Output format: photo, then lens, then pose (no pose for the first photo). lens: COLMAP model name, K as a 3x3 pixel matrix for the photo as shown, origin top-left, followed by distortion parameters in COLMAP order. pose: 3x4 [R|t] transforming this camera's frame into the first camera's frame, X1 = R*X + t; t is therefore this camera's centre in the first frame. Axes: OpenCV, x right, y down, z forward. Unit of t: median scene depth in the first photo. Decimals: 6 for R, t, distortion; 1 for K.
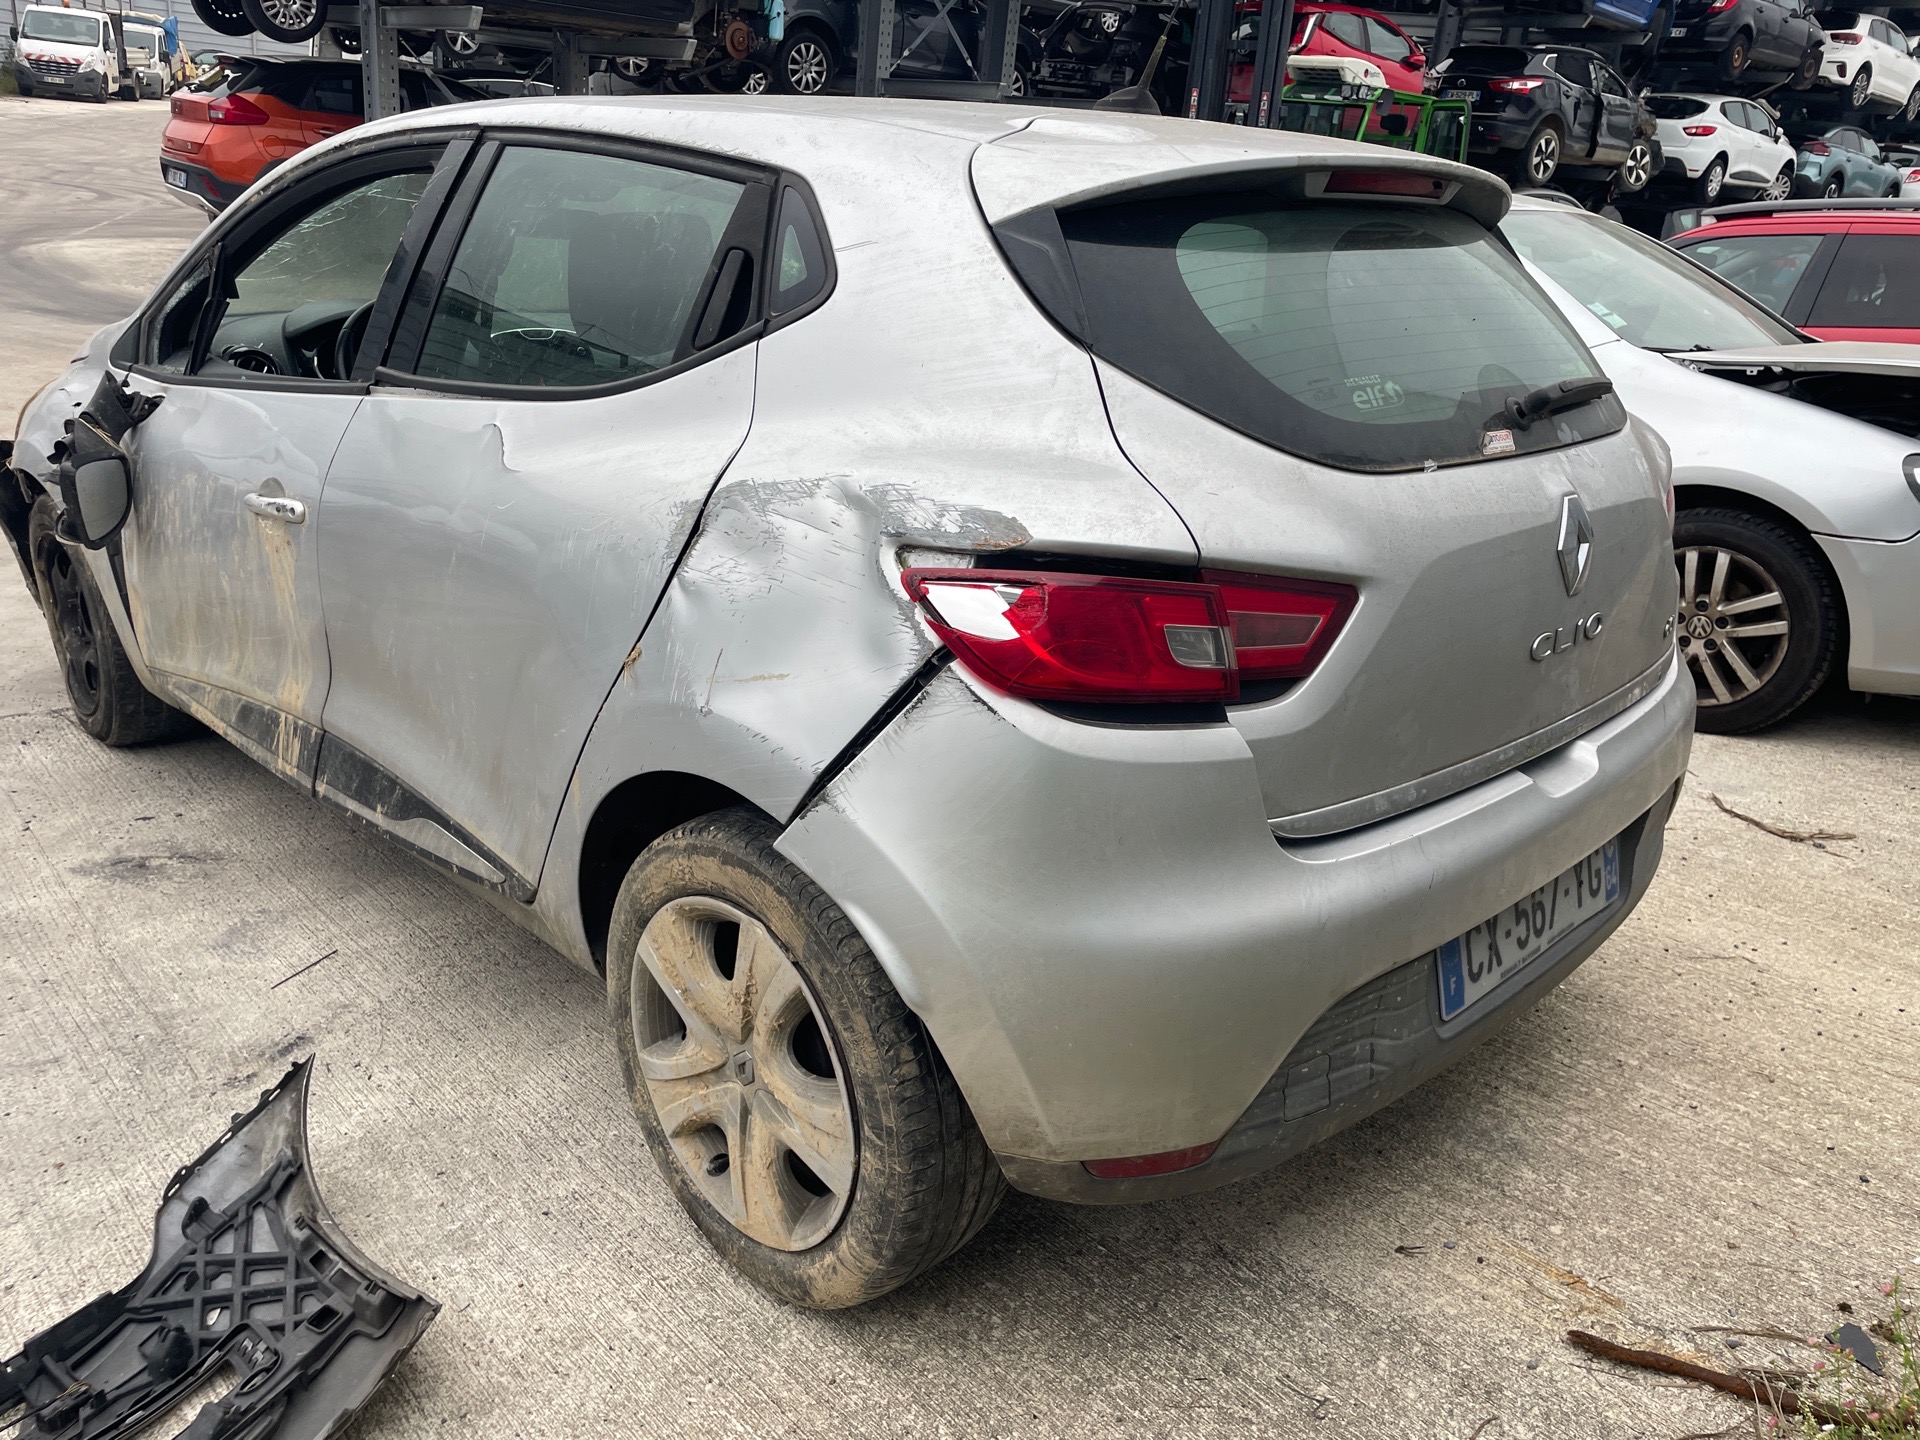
lens RADIAL K [[1451.2, 0, 970.5], [0, 1451.2, 731.0], [0, 0, 1]] dist [0.089283, -0.115956]
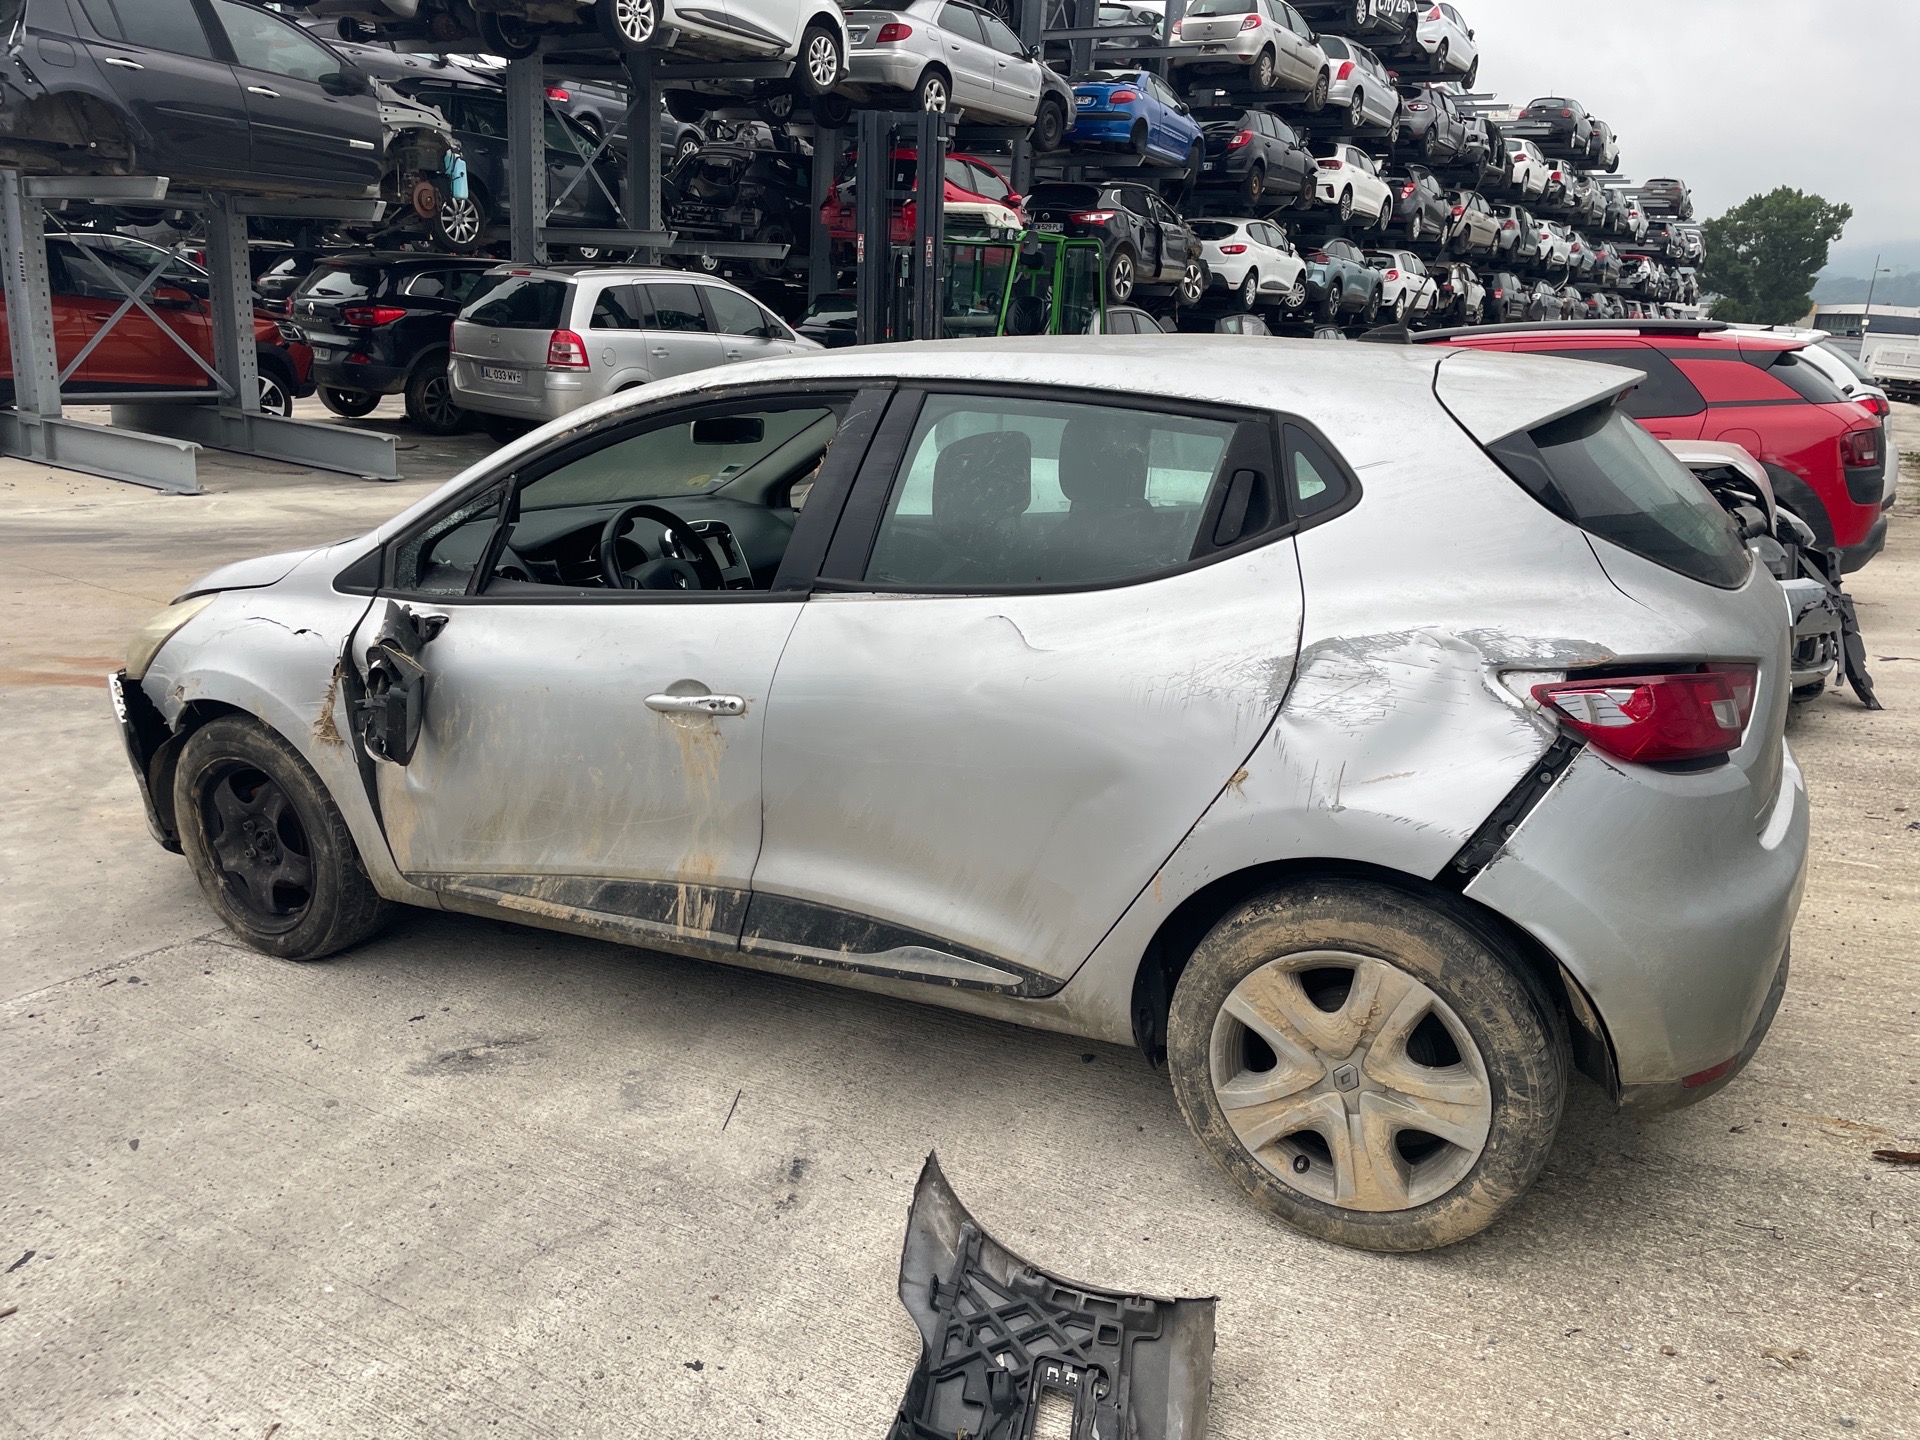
lens RADIAL K [[1451.2, 0, 970.5], [0, 1451.2, 731.0], [0, 0, 1]] dist [0.089283, -0.115956]
pose [[0.953090, -0.122969, 0.276583, -0.560185], [0.141894, 0.988648, -0.049406, -0.042413], [-0.267368, 0.086334, 0.959719, -0.140595]]
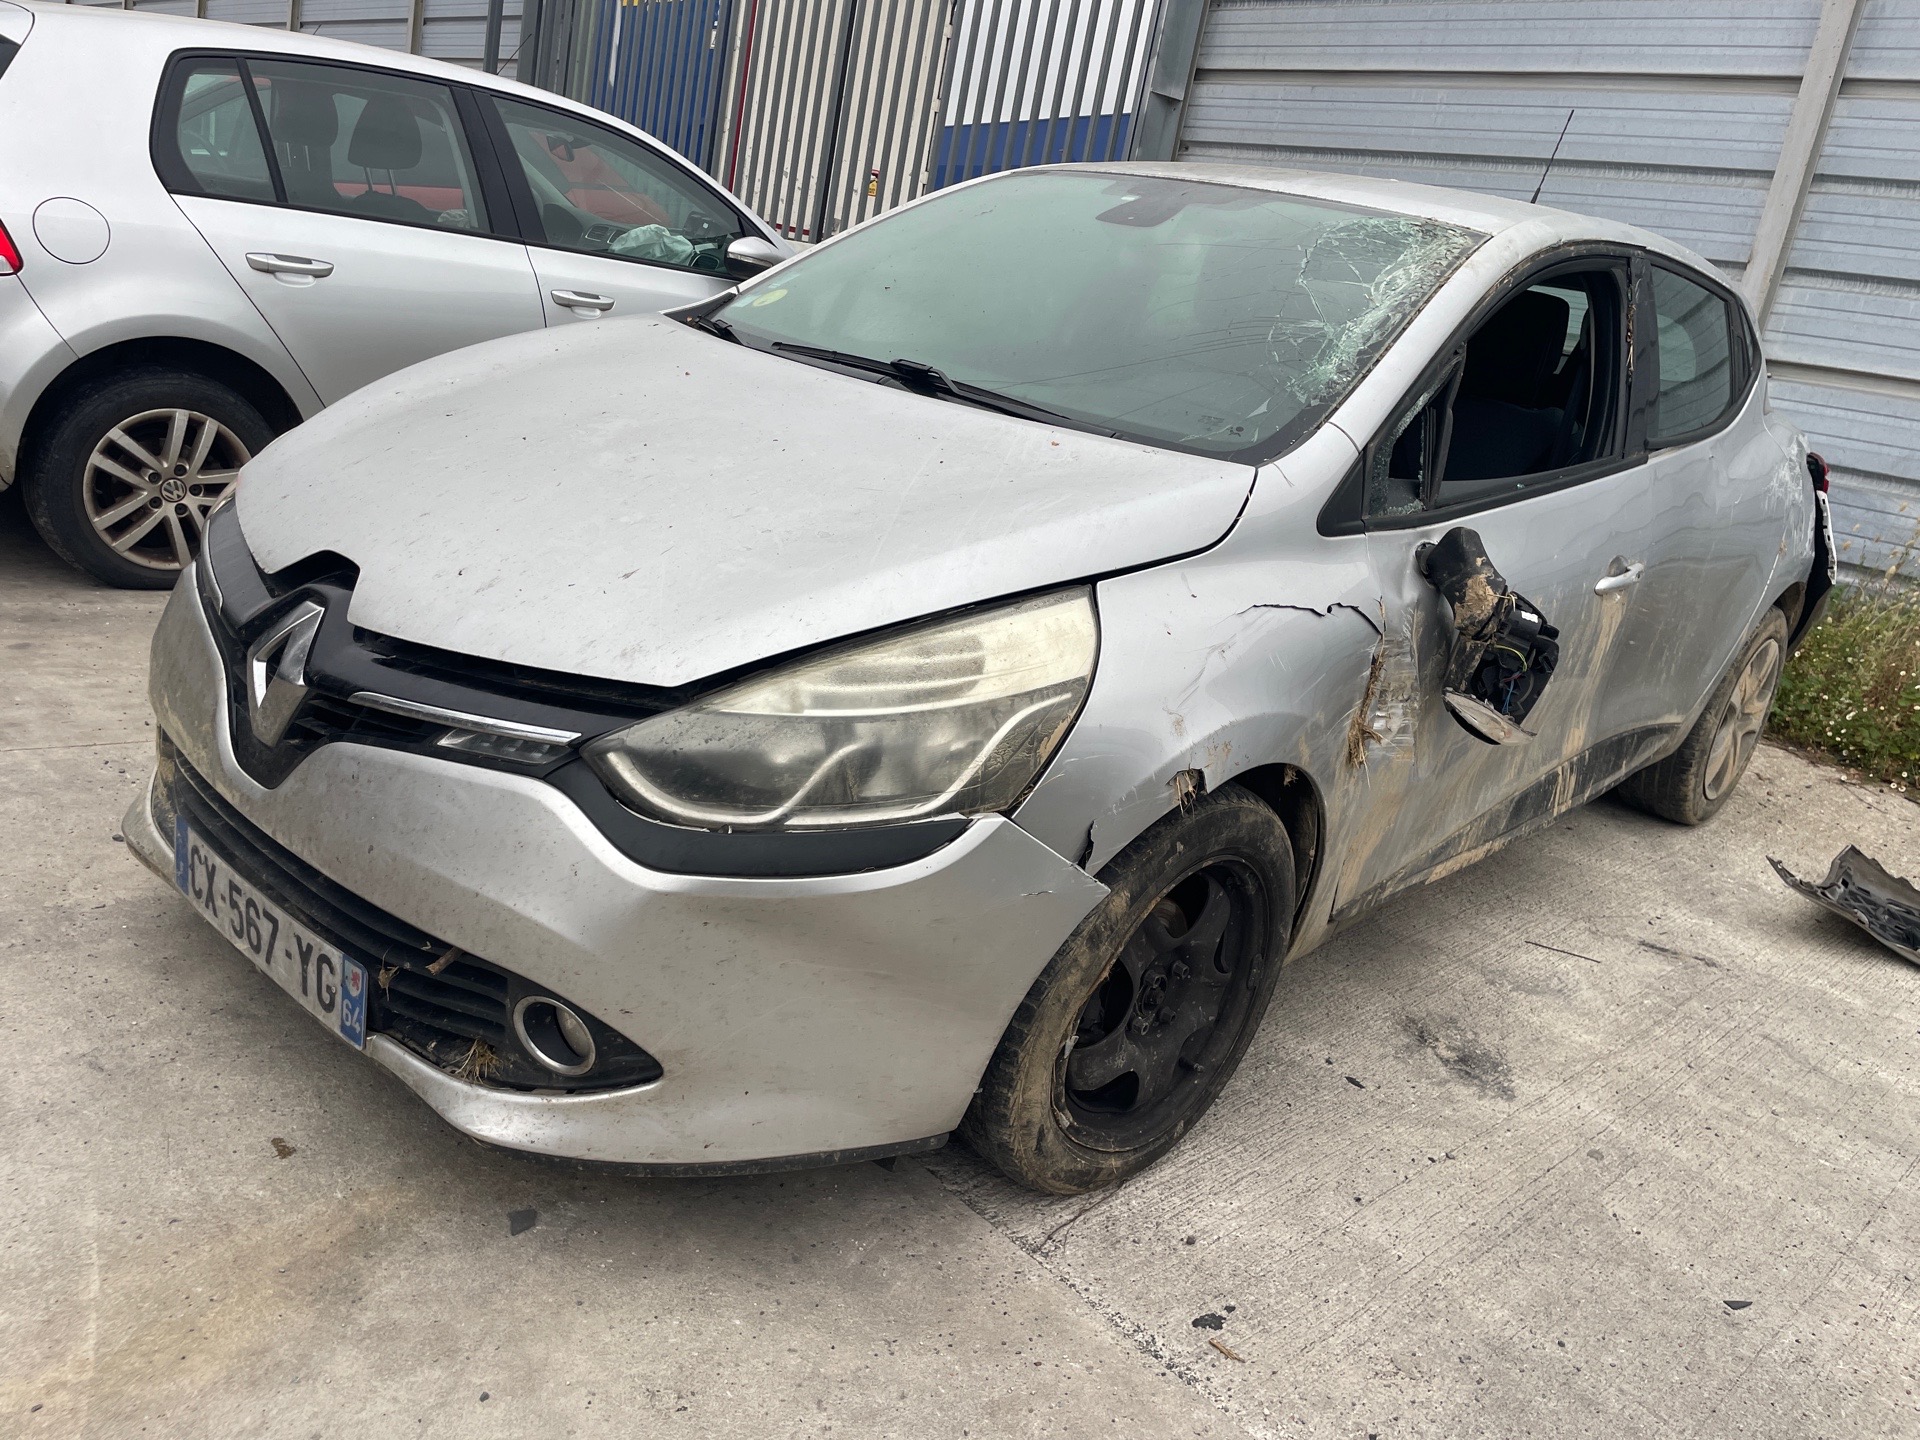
lens RADIAL K [[1451.2, 0, 970.5], [0, 1451.2, 731.0], [0, 0, 1]] dist [0.089283, -0.115956]
pose [[-0.027762, -0.373750, 0.927114, -1.499499], [0.193361, 0.907946, 0.371813, -0.544671], [-0.980735, 0.189591, 0.047062, 1.404093]]
